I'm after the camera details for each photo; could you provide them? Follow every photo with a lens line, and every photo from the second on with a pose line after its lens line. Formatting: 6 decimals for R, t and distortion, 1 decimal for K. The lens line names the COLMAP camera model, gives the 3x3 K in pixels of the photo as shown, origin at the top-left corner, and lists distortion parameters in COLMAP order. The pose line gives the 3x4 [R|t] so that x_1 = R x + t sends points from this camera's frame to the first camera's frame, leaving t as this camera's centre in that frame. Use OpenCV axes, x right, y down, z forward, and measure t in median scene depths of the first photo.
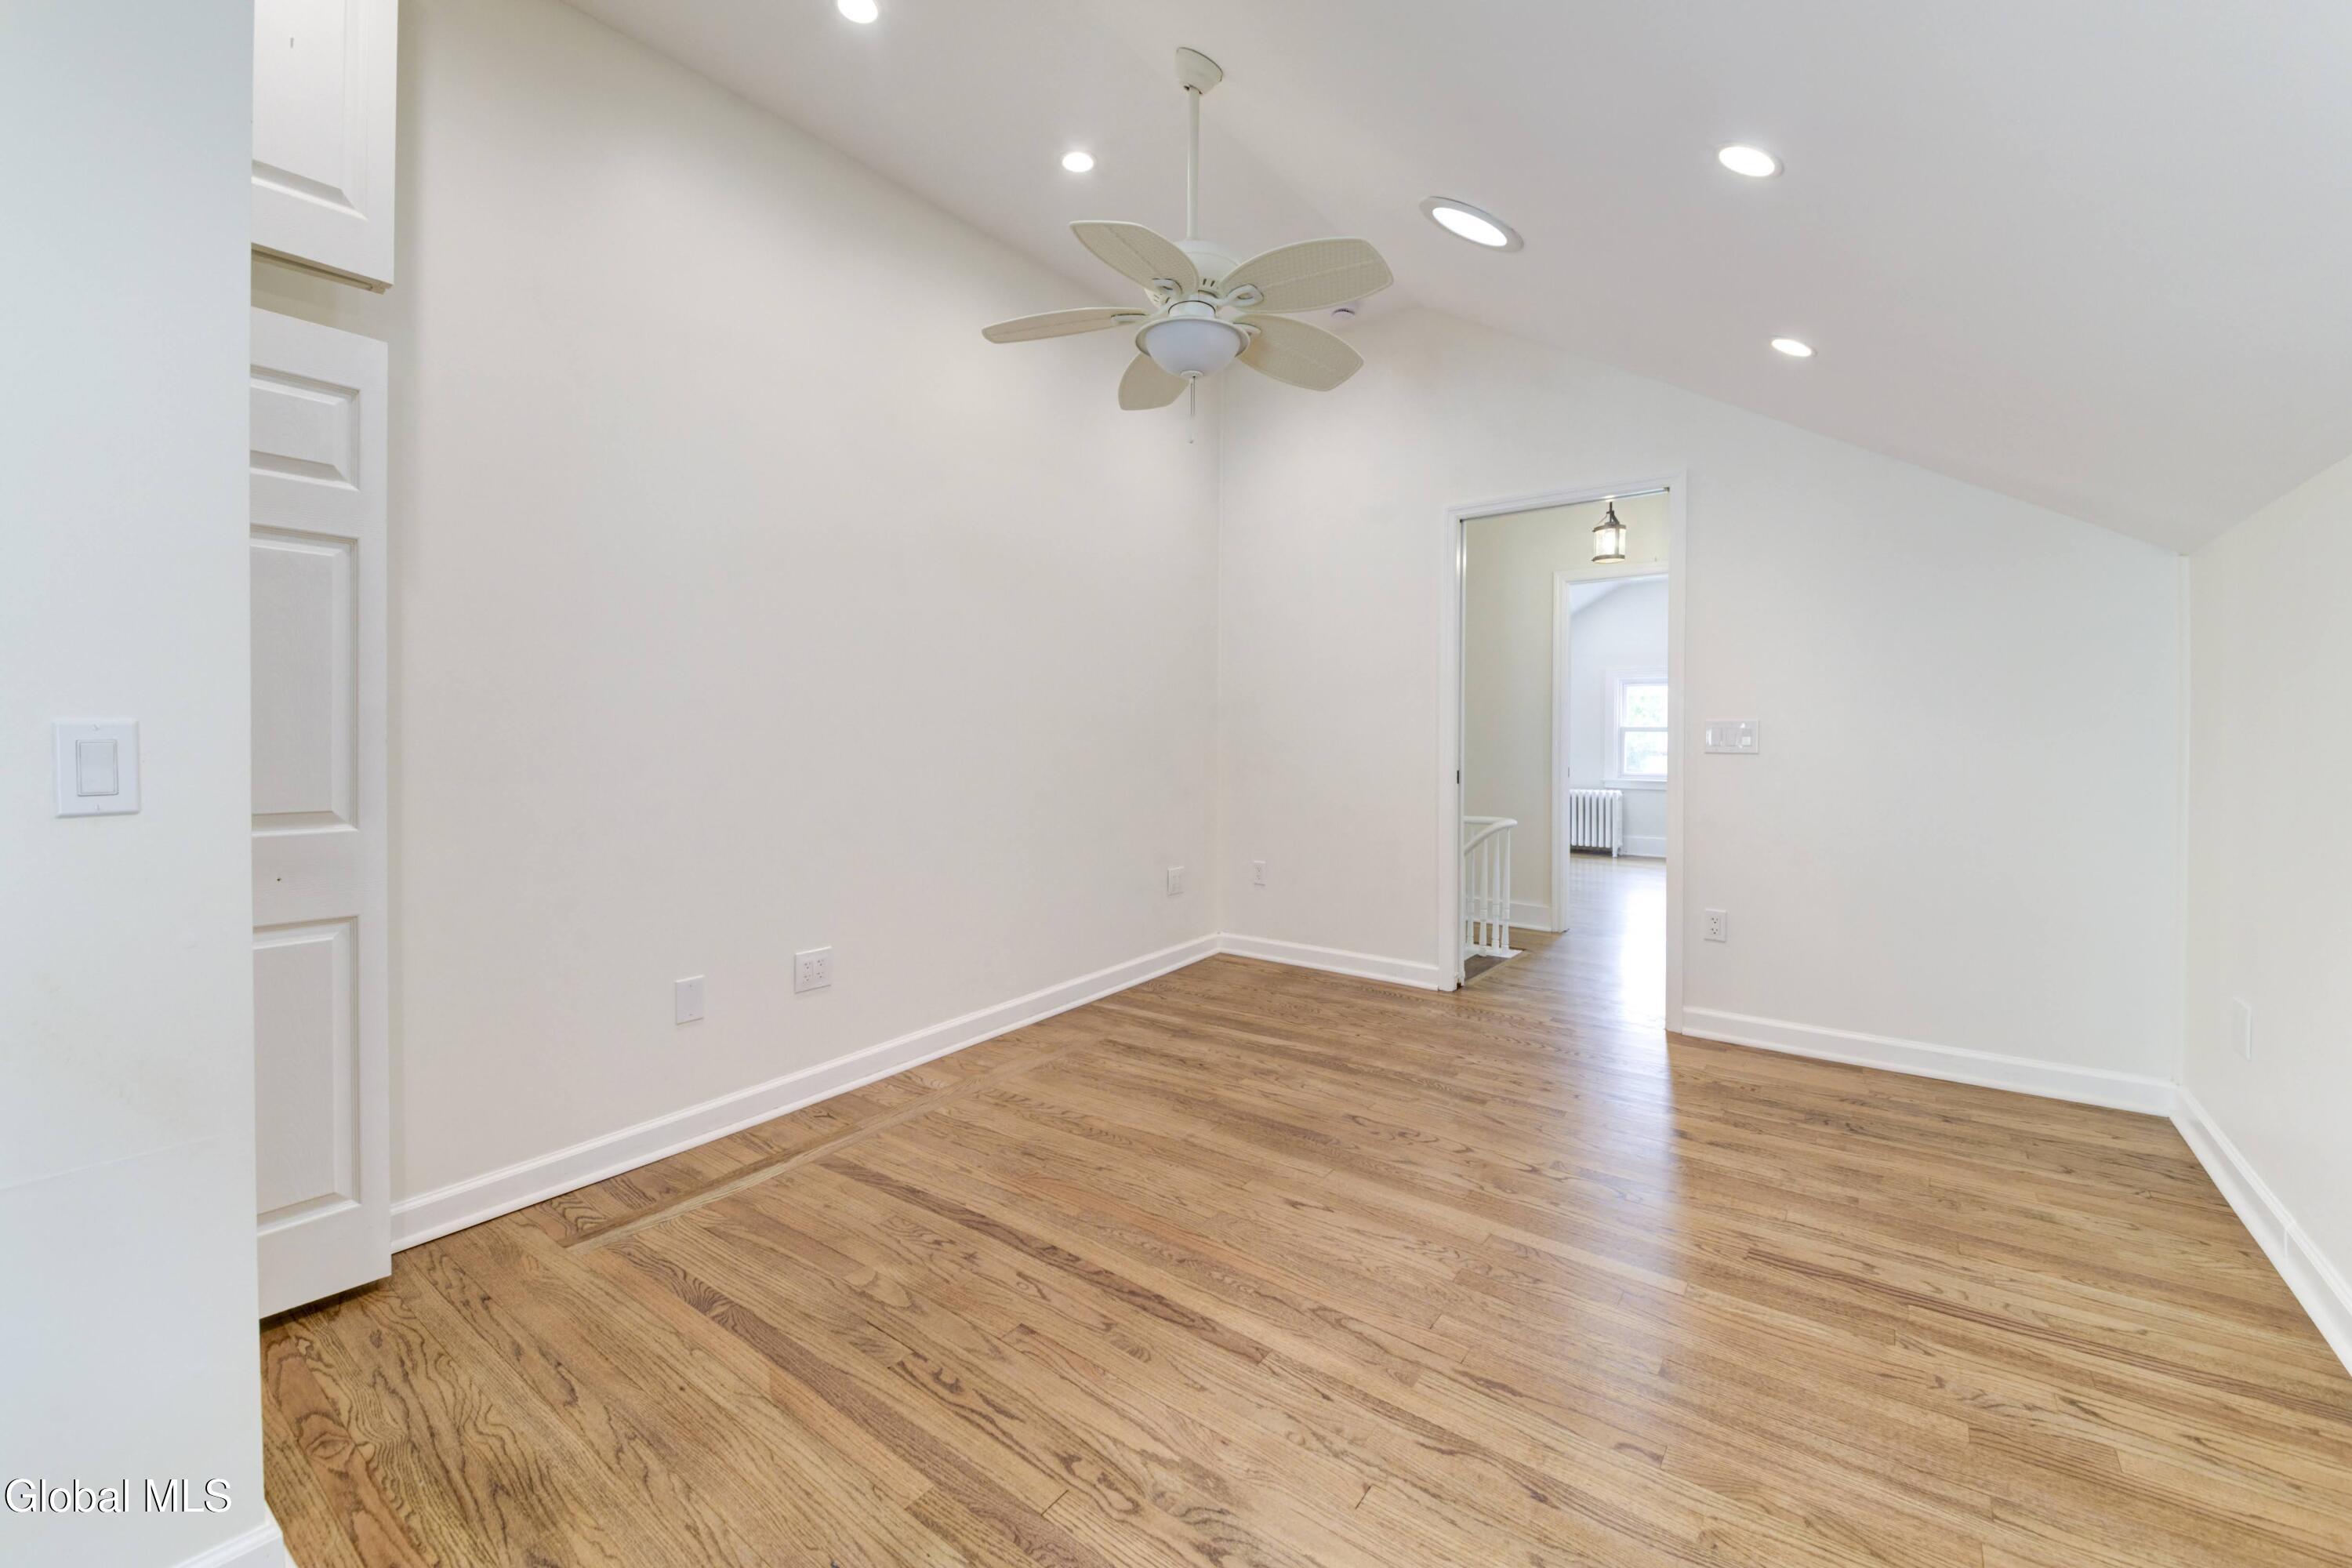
lens RADIAL K [[968.9, 0, 1183.0], [0, 968.9, 746.9], [0, 0, 1]] dist [-0.000474, -0.014389]
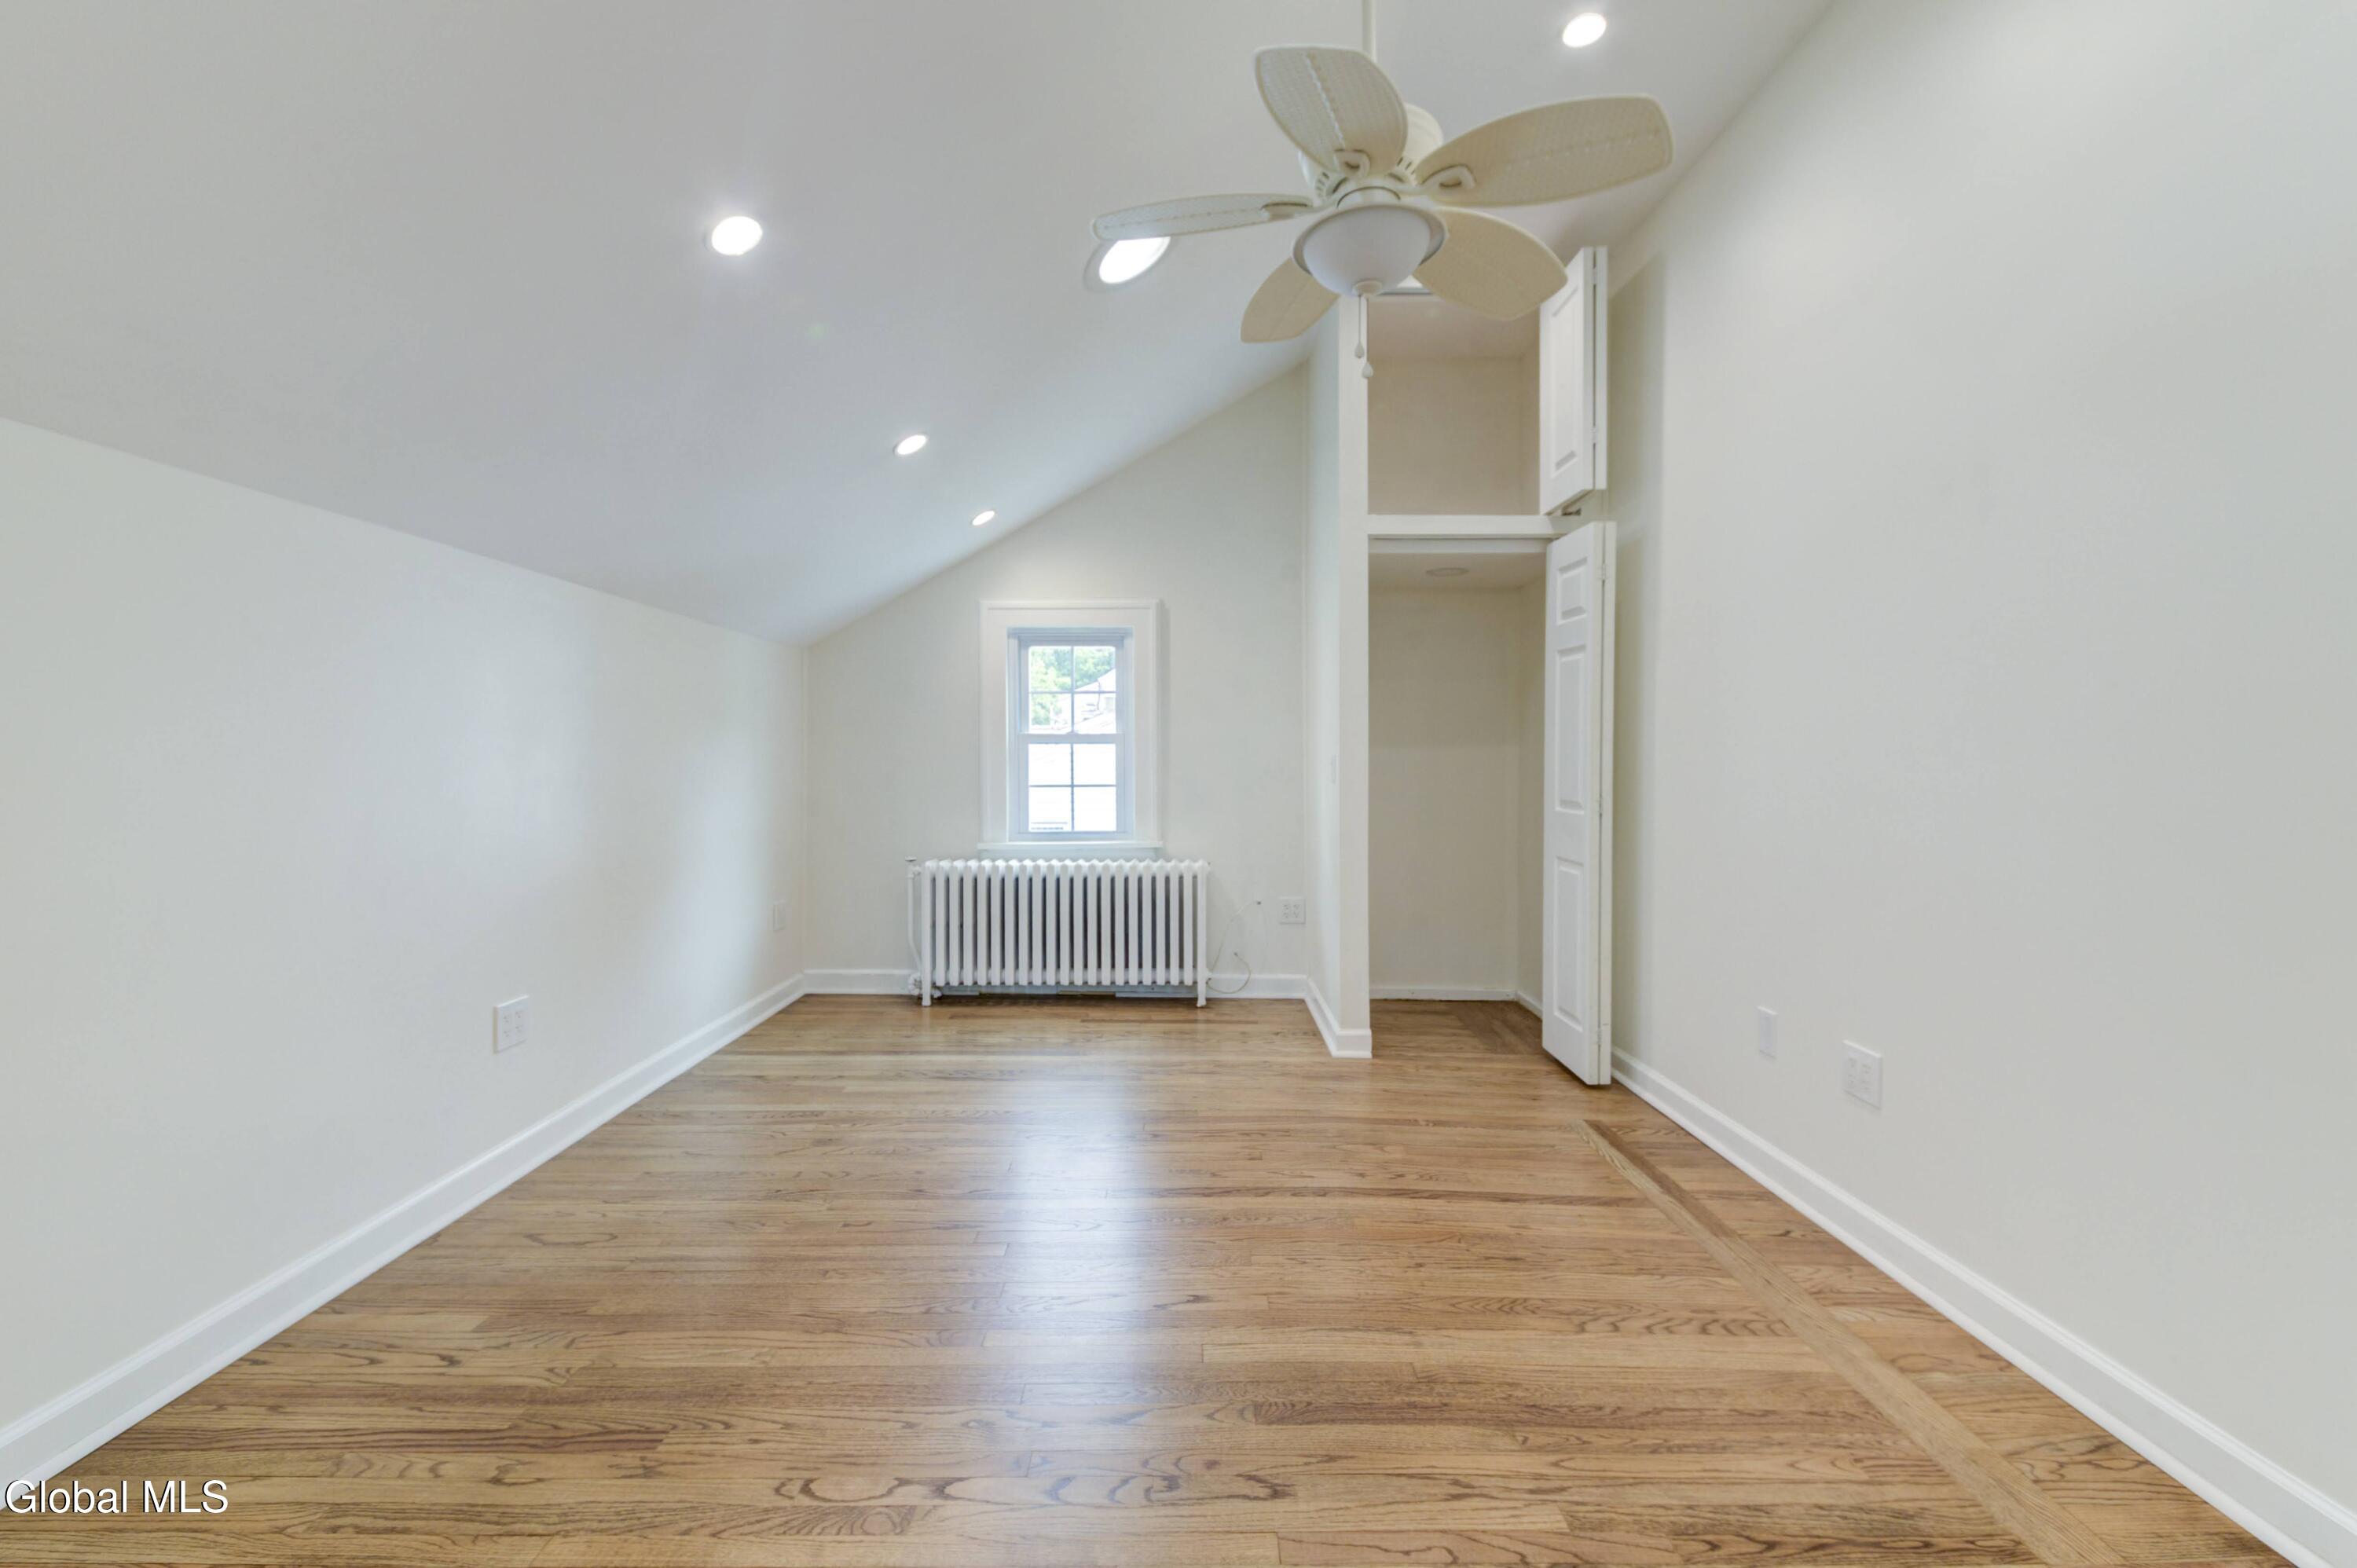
lens RADIAL K [[970.9, 0, 1185.5], [0, 970.9, 746.8], [0, 0, 1]] dist [-0.000474, -0.014389]
pose [[-0.806750, -0.005100, -0.590871, 0.645449], [-0.010332, 0.999932, 0.005476, -0.032196], [0.590802, 0.010523, -0.806748, 1.697487]]
